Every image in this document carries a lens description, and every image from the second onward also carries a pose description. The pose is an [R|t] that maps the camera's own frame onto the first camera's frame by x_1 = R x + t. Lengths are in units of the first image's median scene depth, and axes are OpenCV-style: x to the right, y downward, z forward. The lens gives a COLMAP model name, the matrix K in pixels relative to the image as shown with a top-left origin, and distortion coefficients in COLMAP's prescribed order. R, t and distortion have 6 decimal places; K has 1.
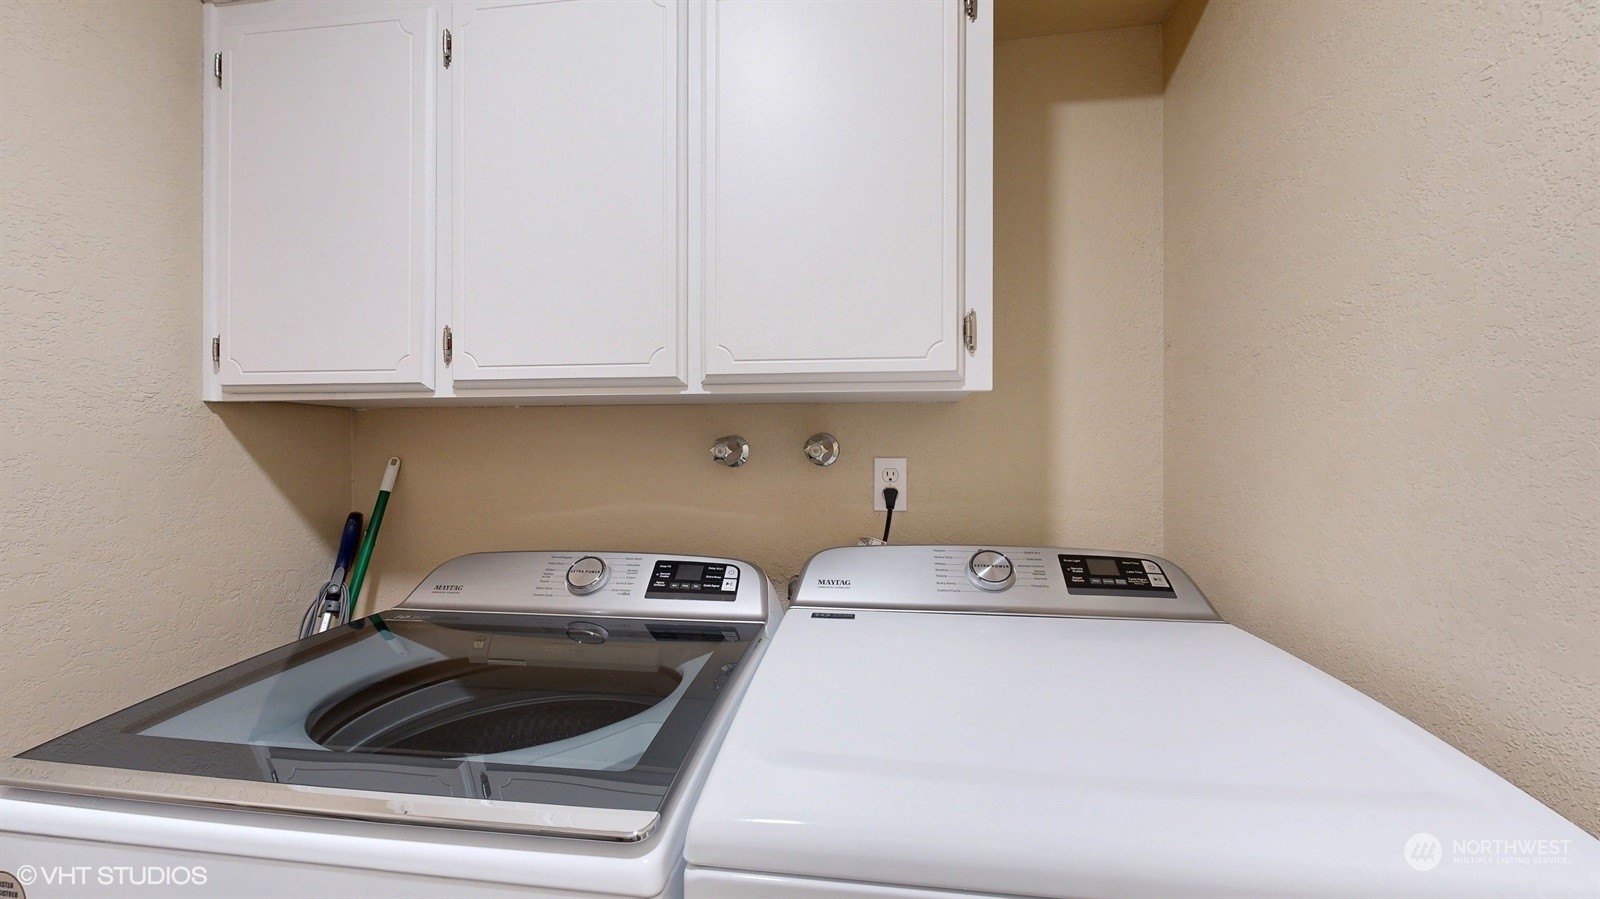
lens RADIAL K [[593.7, 0, 800.0], [0, 593.7, 449.5], [0, 0, 1]] dist [-0.000336, -0.000118]
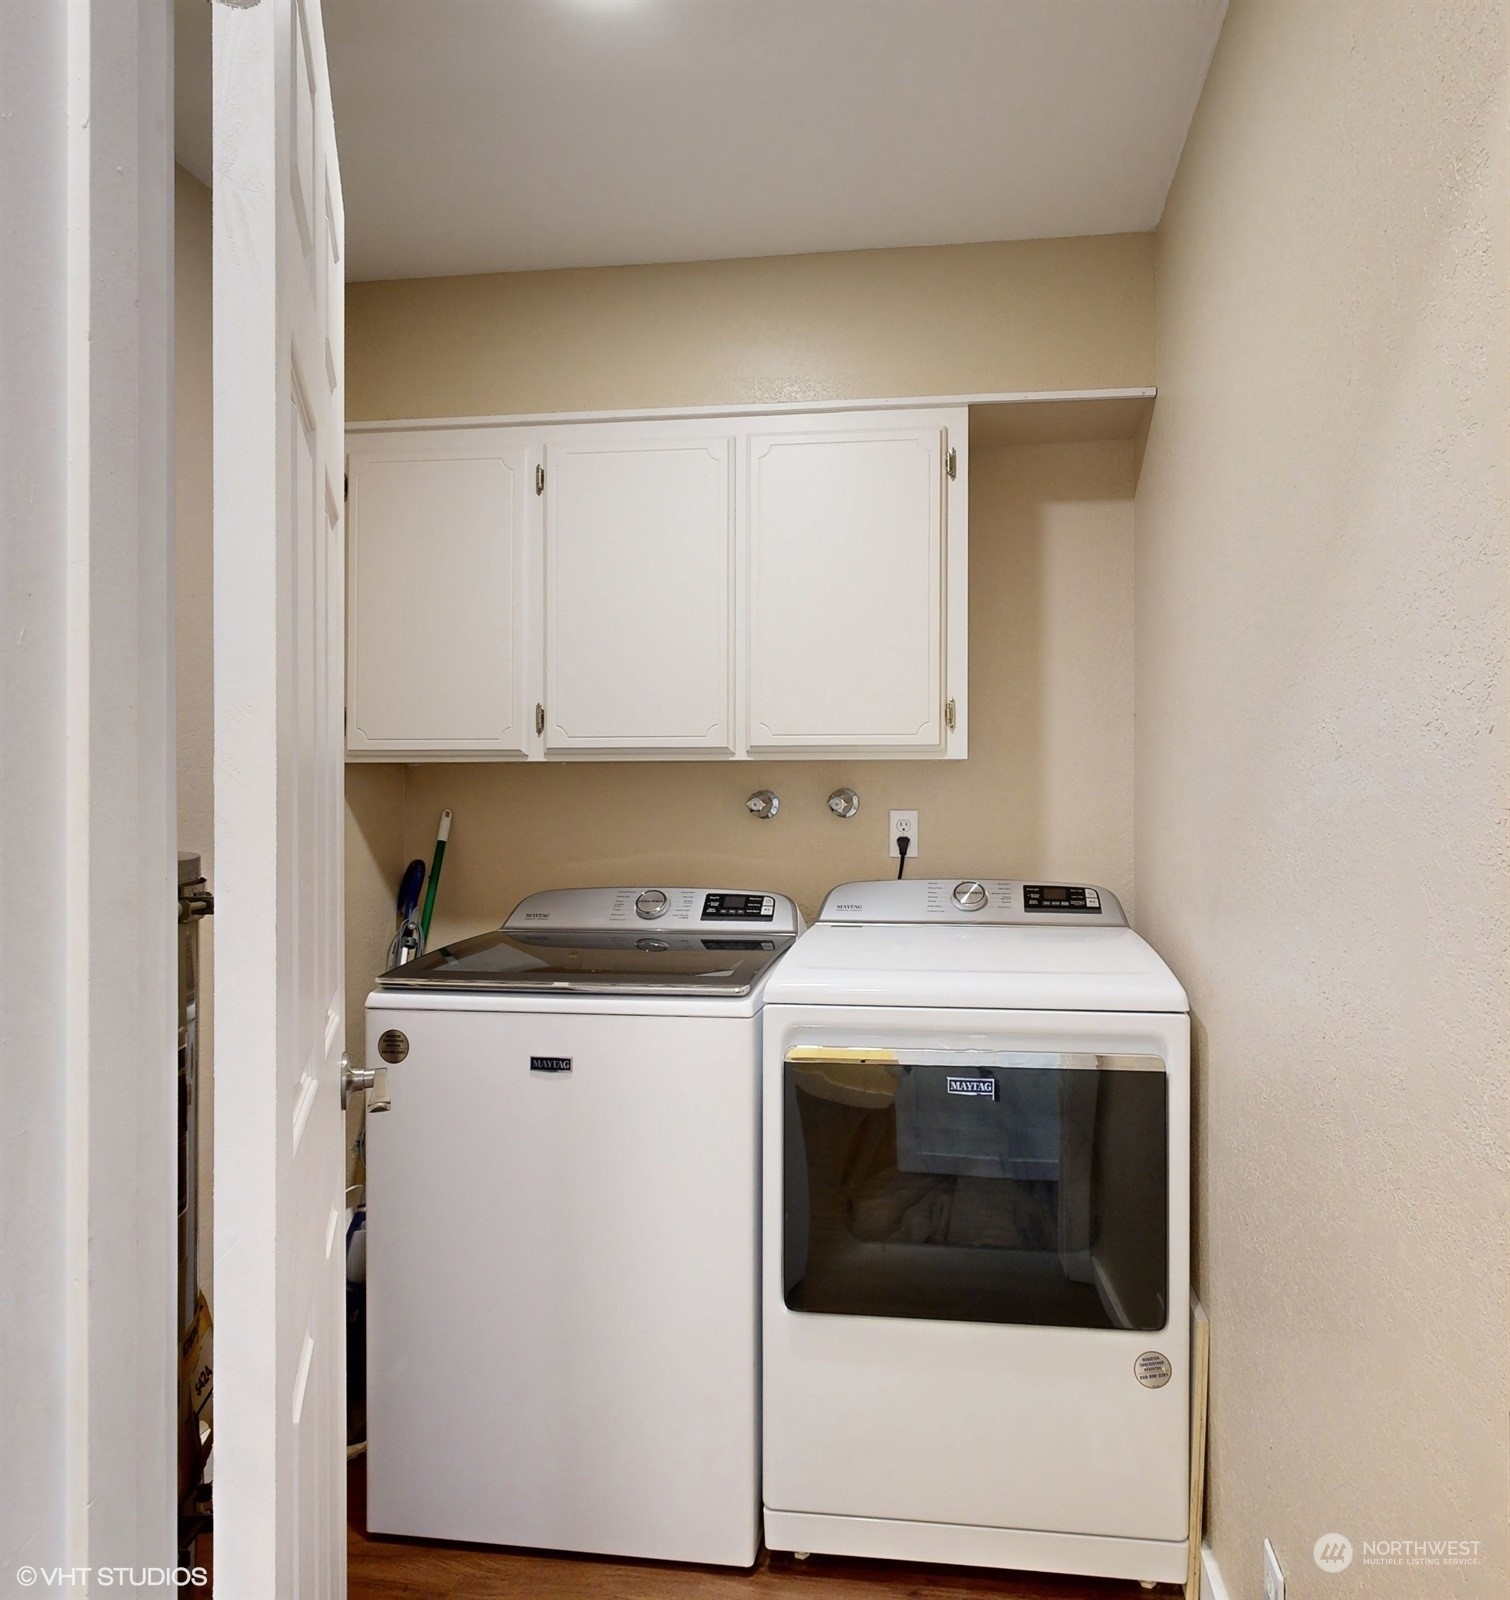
lens RADIAL K [[1690.2, 0, 755.0], [0, 1690.2, 800.0], [0, 0, 1]] dist [-0.002156, -0.000116]
pose [[0.998413, 0.000224, -0.056313, 0.057278], [-0.000042, 0.999995, 0.003241, -0.018503], [0.056314, -0.003234, 0.998408, -2.565404]]
